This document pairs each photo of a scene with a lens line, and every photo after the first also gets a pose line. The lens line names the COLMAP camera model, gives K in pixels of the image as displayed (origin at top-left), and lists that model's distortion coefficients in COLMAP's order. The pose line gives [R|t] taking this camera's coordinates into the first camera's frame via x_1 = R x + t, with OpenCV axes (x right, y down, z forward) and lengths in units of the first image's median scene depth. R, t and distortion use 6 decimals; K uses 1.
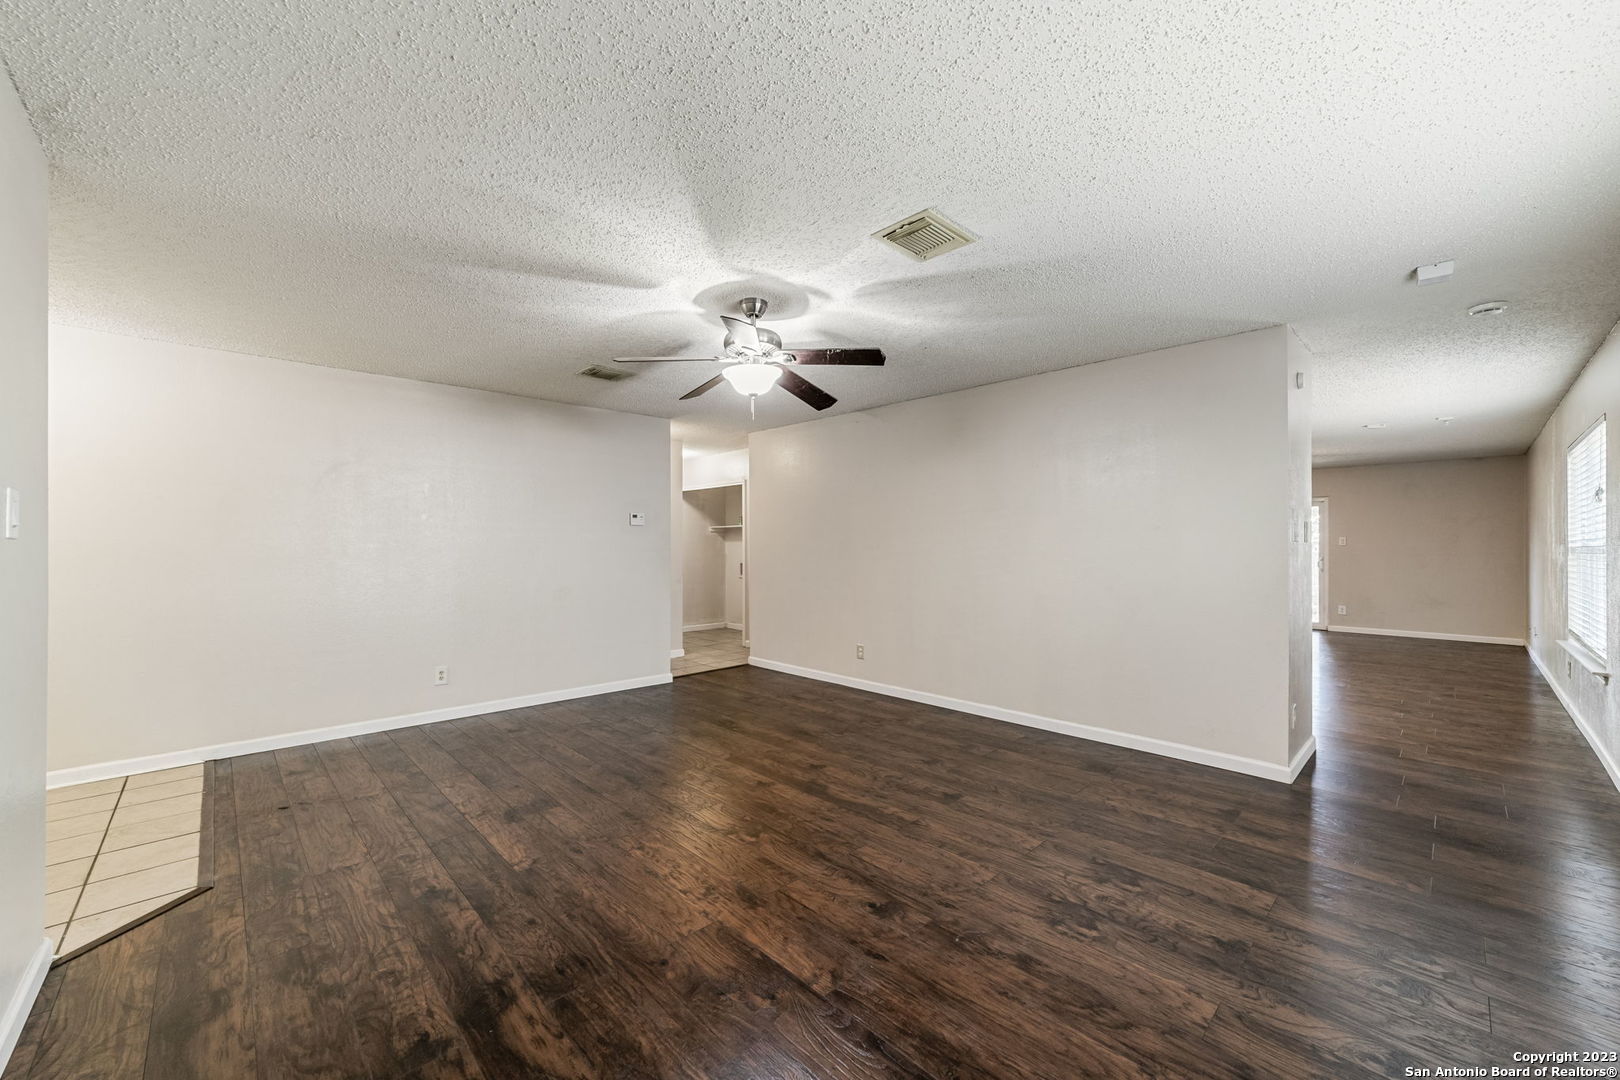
lens RADIAL K [[623.9, 0, 806.9], [0, 623.9, 542.6], [0, 0, 1]] dist [-0.011617, 0.003216]
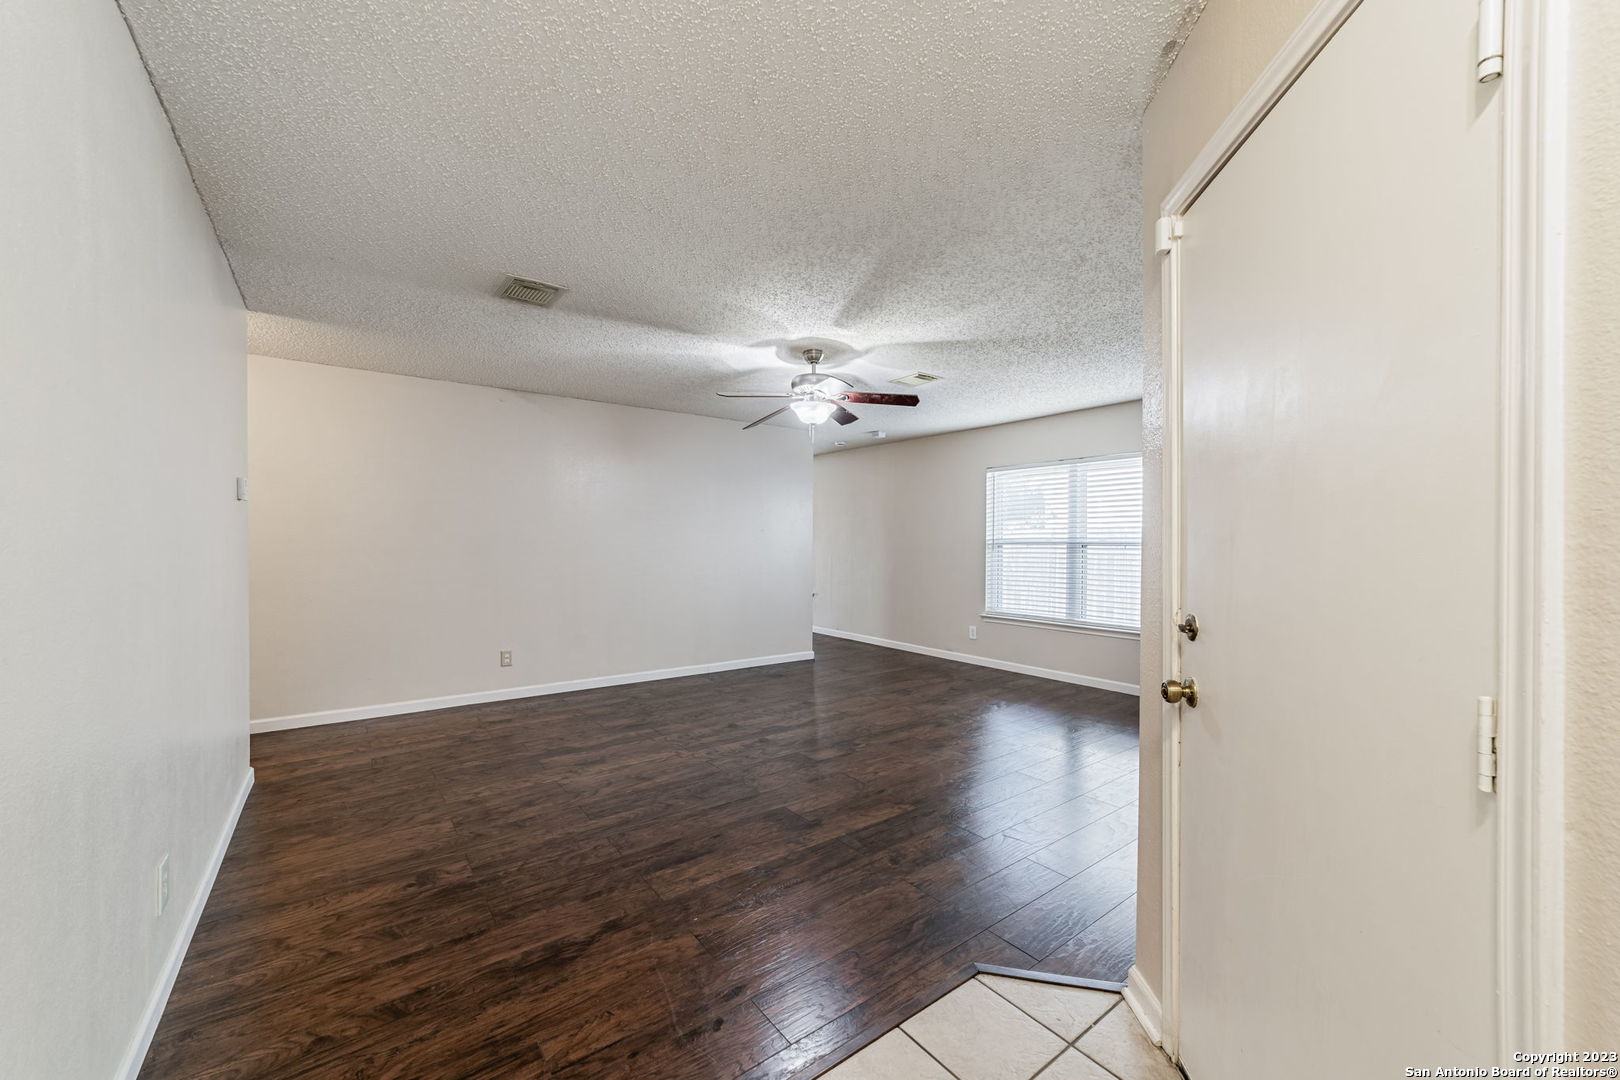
lens RADIAL K [[623.9, 0, 802.8], [0, 623.9, 543.2], [0, 0, 1]] dist [-0.011617, 0.003216]
pose [[0.128082, -0.004226, 0.991755, -1.341805], [-0.009364, 0.999941, 0.005470, 0.002560], [-0.991719, -0.009987, 0.128035, 0.838814]]
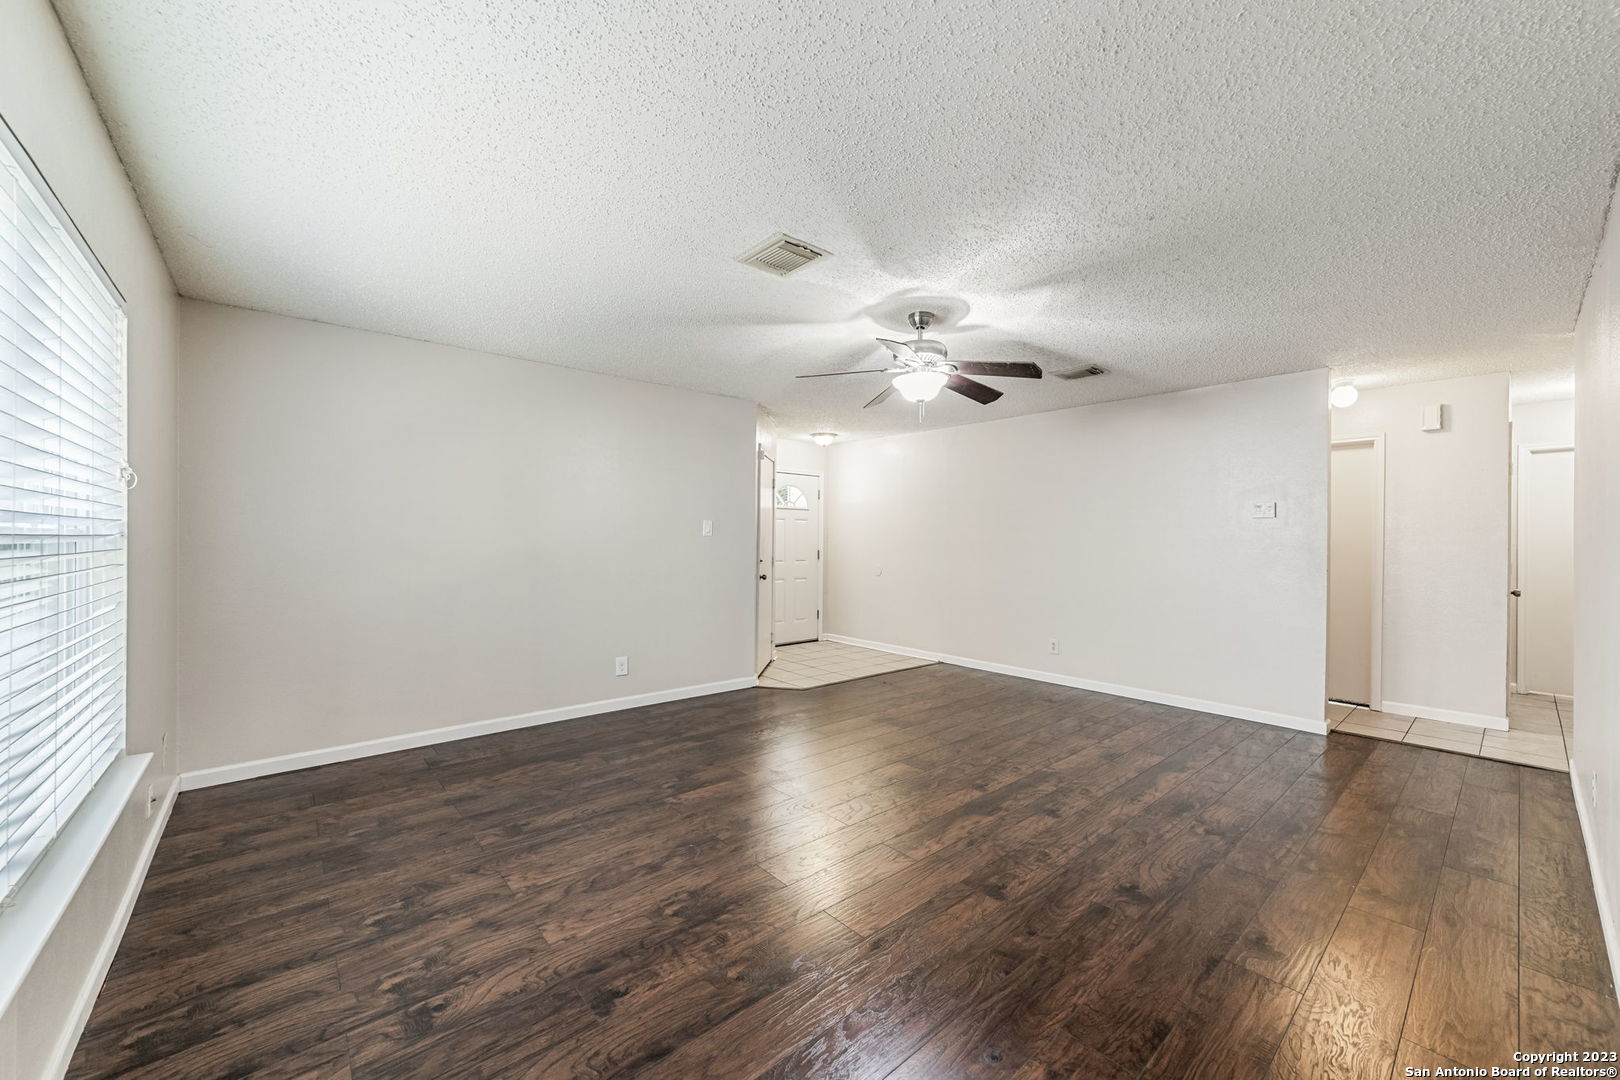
lens RADIAL K [[623.9, 0, 812.8], [0, 623.9, 538.4], [0, 0, 1]] dist [-0.011617, 0.003216]
pose [[-0.043465, -0.000988, -0.999054, 0.984488], [-0.001847, 0.999998, -0.000909, 0.002337], [0.999053, 0.001806, -0.043466, 0.846621]]
